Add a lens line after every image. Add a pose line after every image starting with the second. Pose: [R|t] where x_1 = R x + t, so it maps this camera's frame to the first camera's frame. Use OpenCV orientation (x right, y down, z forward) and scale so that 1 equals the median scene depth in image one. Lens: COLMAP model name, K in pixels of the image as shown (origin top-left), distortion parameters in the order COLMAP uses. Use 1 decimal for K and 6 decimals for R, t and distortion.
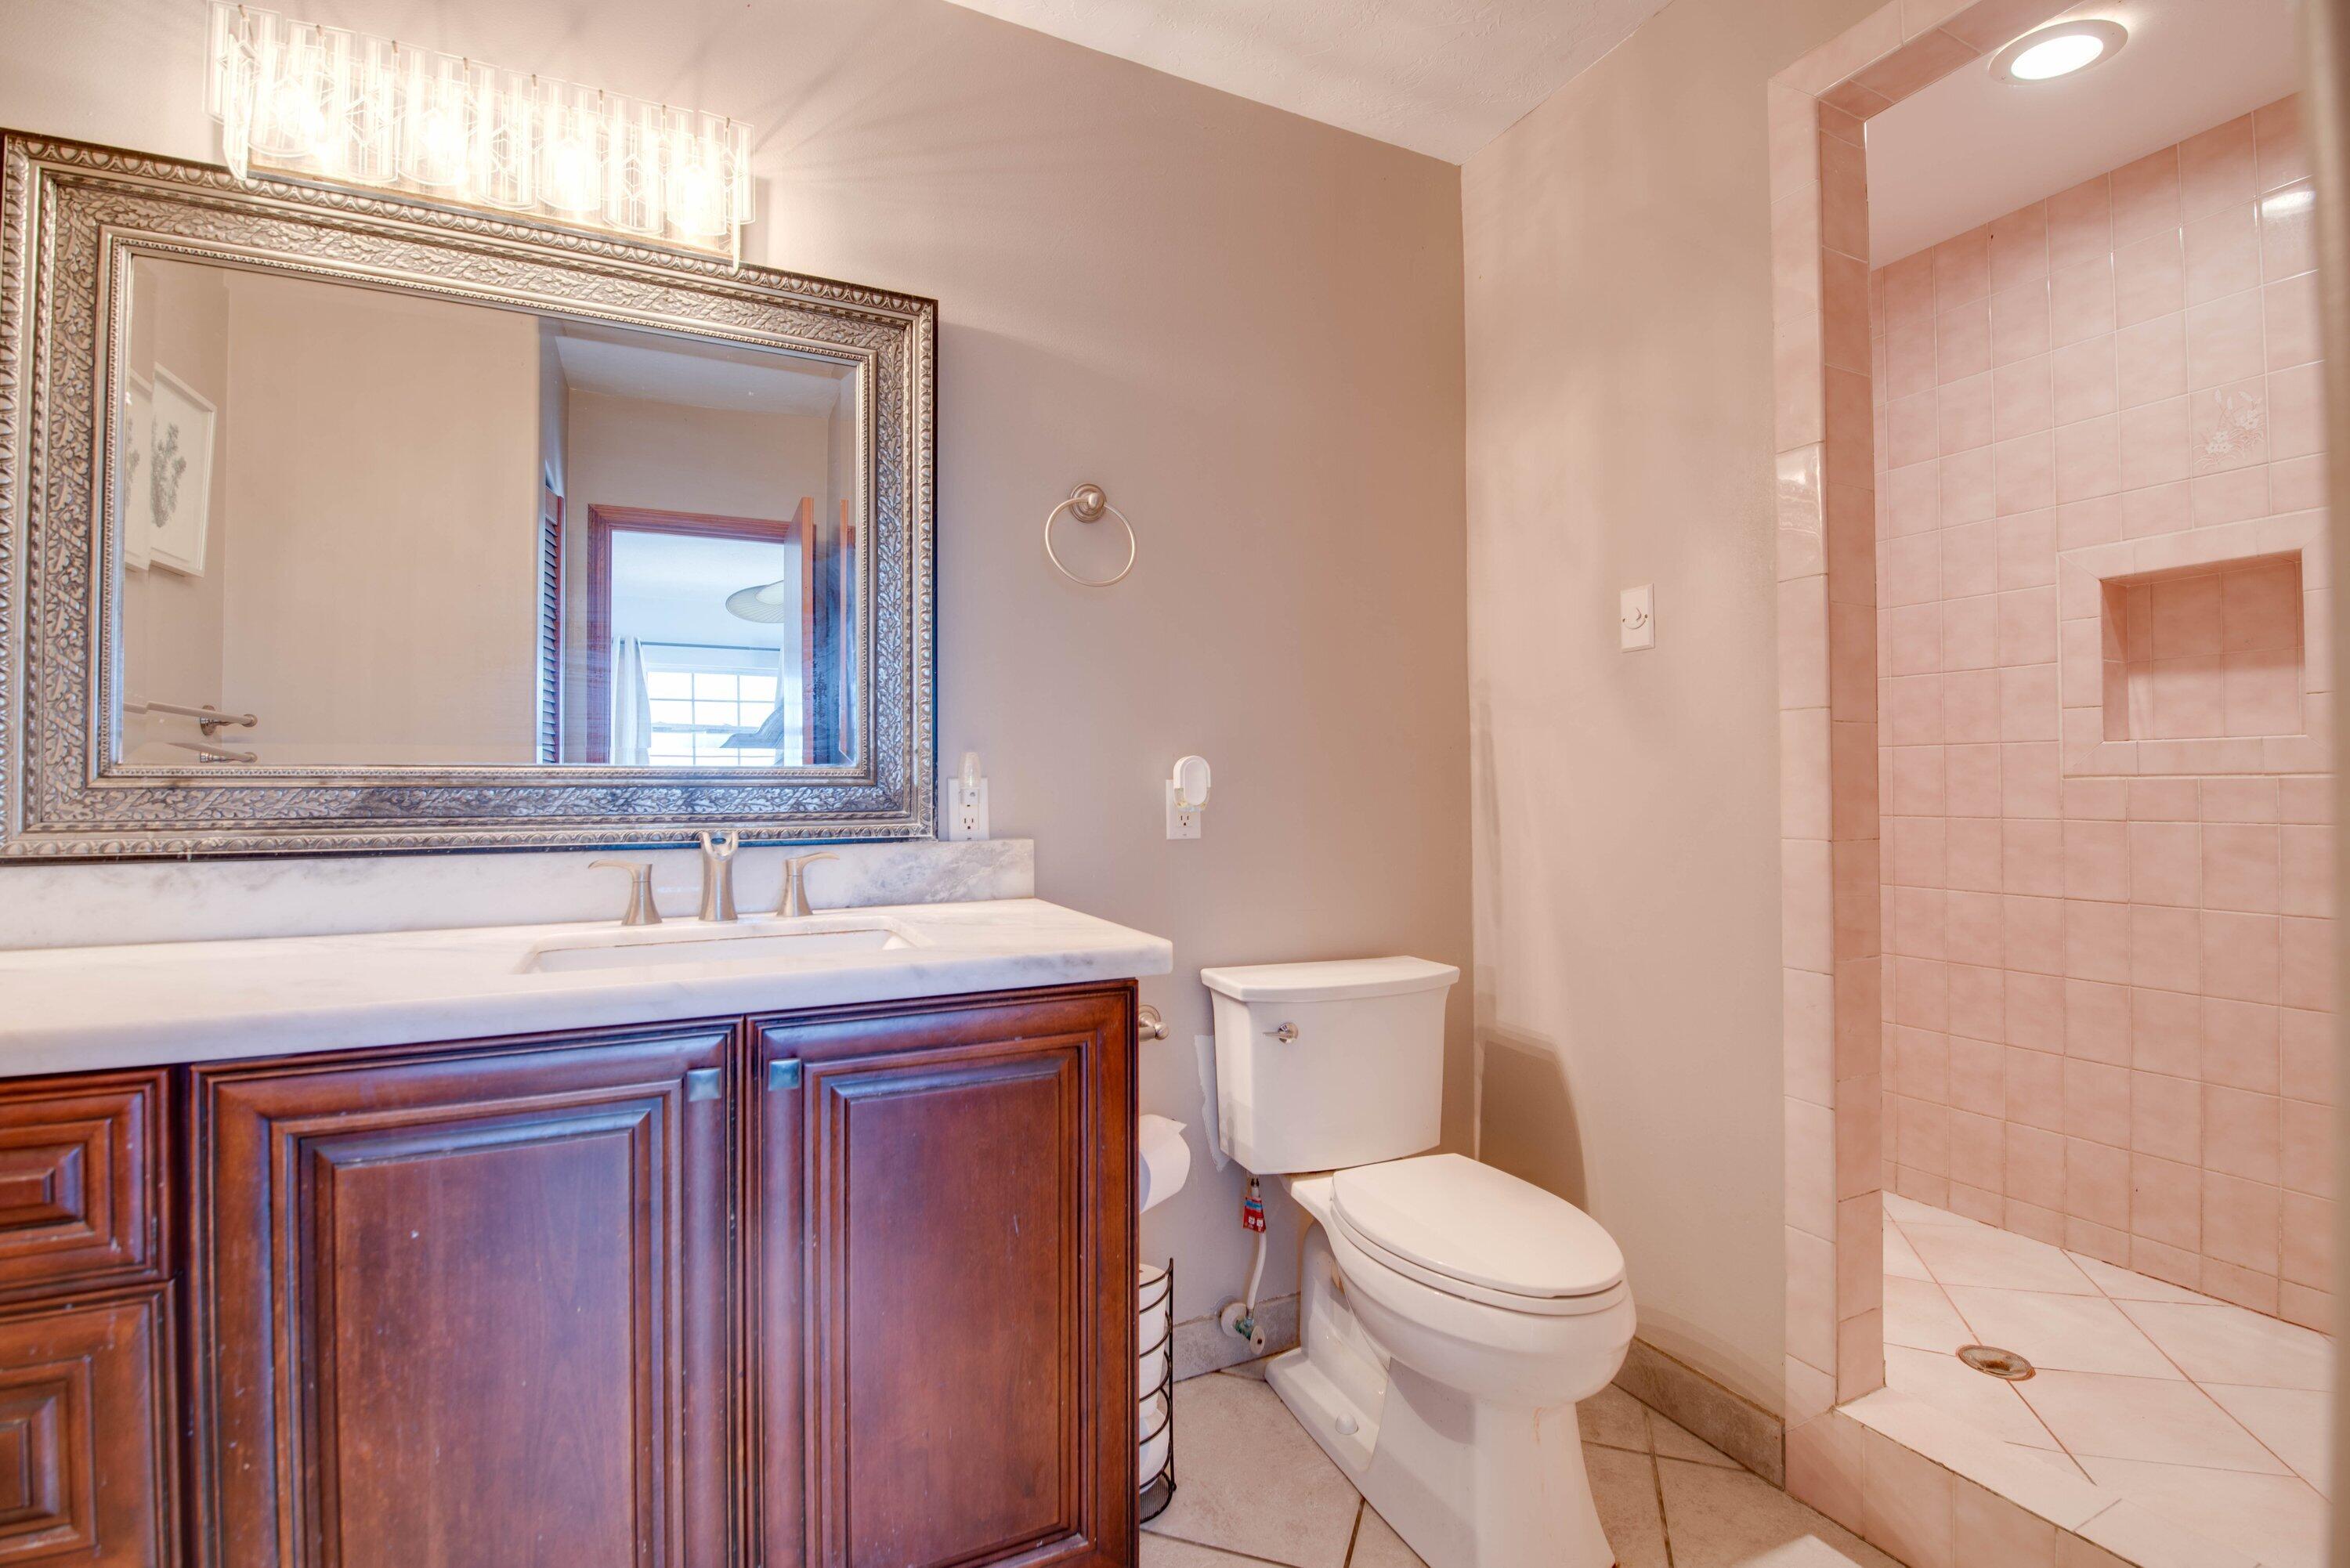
lens RADIAL K [[1071.0, 0, 1227.4], [0, 1071.0, 778.1], [0, 0, 1]] dist [-0.001533, -0.008430]
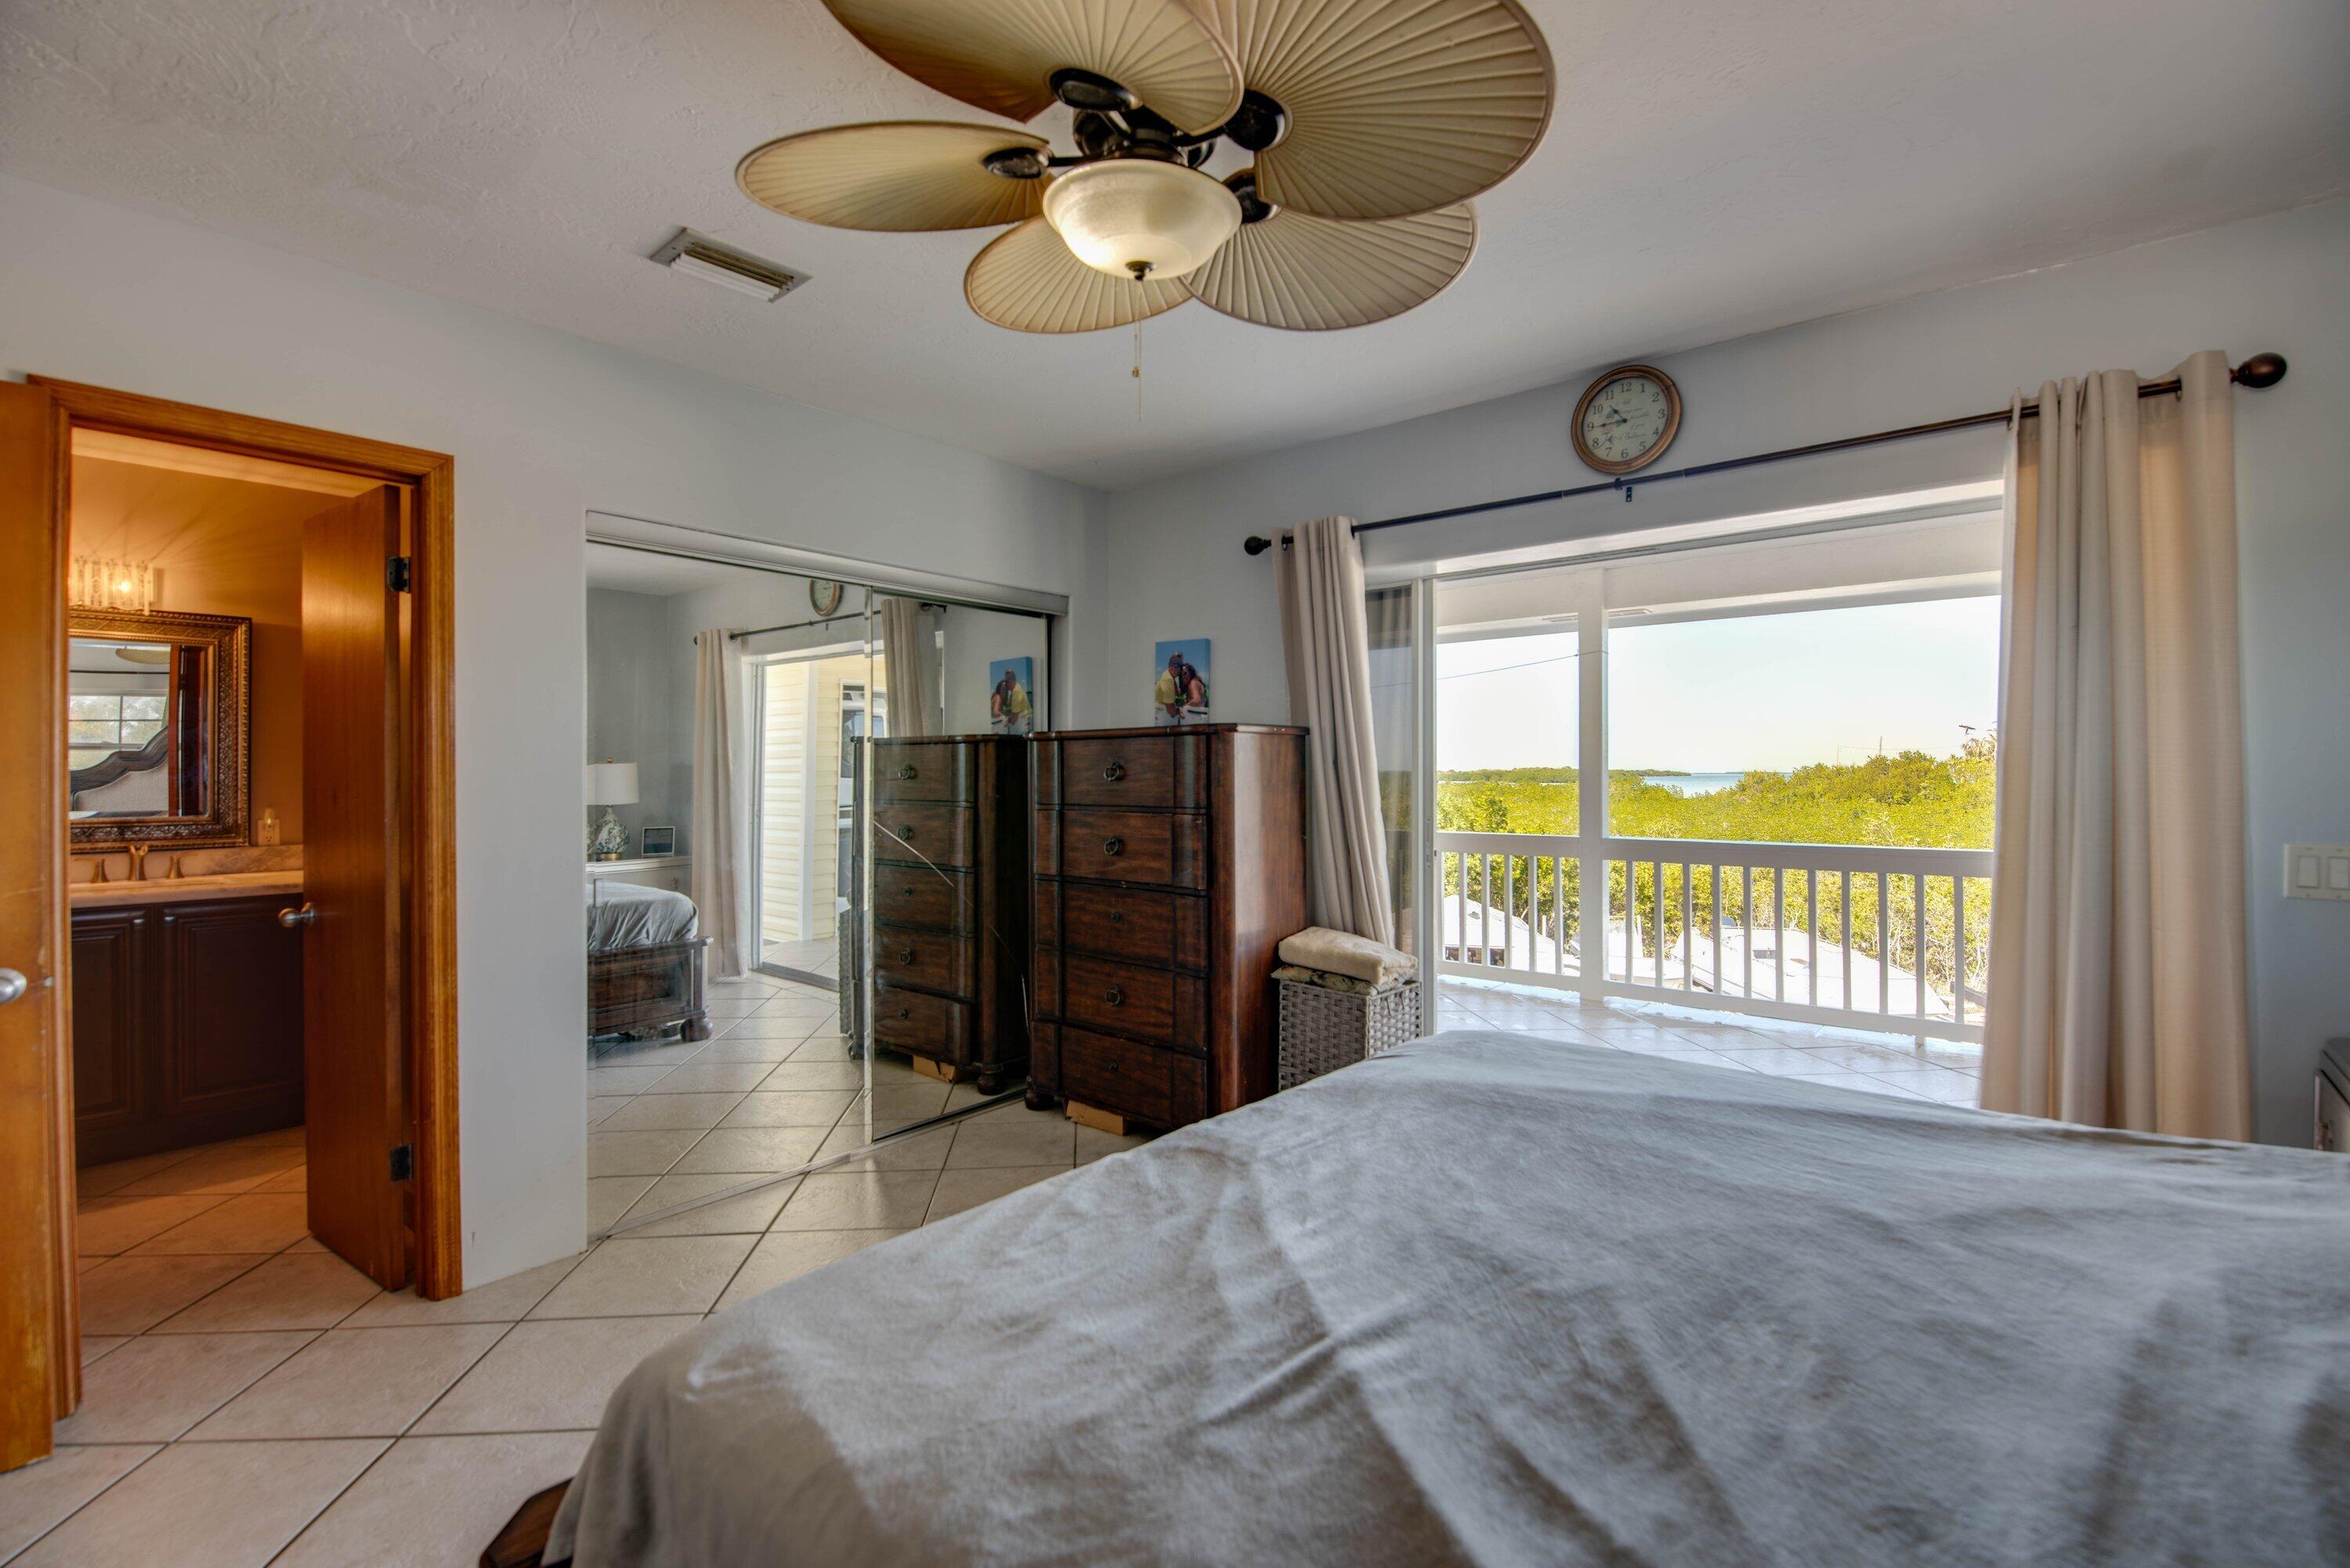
lens RADIAL K [[1030.0, 0, 1179.4], [0, 1030.0, 778.8], [0, 0, 1]] dist [0.001175, -0.012568]
pose [[0.926112, 0.006651, 0.377191, 0.804218], [-0.011017, 0.999895, 0.009418, -0.140040], [-0.377089, -0.012878, 0.926088, -1.929616]]
